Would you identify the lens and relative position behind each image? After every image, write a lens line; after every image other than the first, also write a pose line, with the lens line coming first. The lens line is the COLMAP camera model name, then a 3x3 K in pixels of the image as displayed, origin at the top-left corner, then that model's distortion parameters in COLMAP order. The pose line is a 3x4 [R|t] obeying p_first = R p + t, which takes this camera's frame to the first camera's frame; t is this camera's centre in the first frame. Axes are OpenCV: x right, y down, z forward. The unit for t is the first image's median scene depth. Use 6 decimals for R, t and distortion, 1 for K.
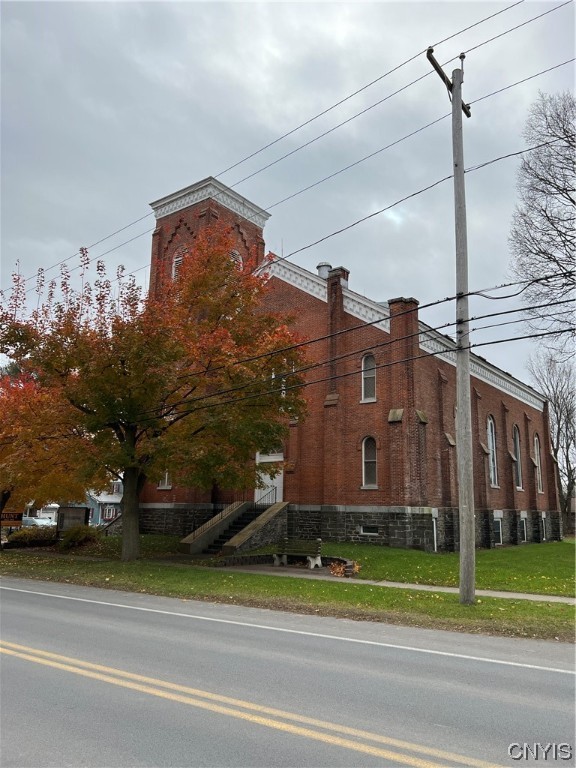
lens RADIAL K [[580.5, 0, 289.8], [0, 580.5, 387.1], [0, 0, 1]] dist [0.061466, -0.064707]
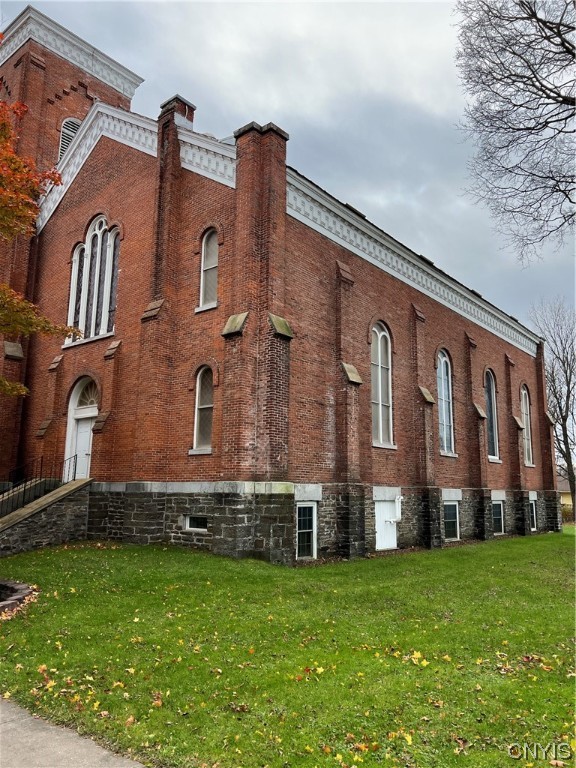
lens RADIAL K [[580.5, 0, 288.0], [0, 580.5, 388.1], [0, 0, 1]] dist [0.061466, -0.064707]
pose [[0.999171, -0.012981, -0.038590, 0.231691], [0.014069, 0.999508, 0.028044, 0.087473], [0.038207, -0.028563, 0.998862, 0.391020]]
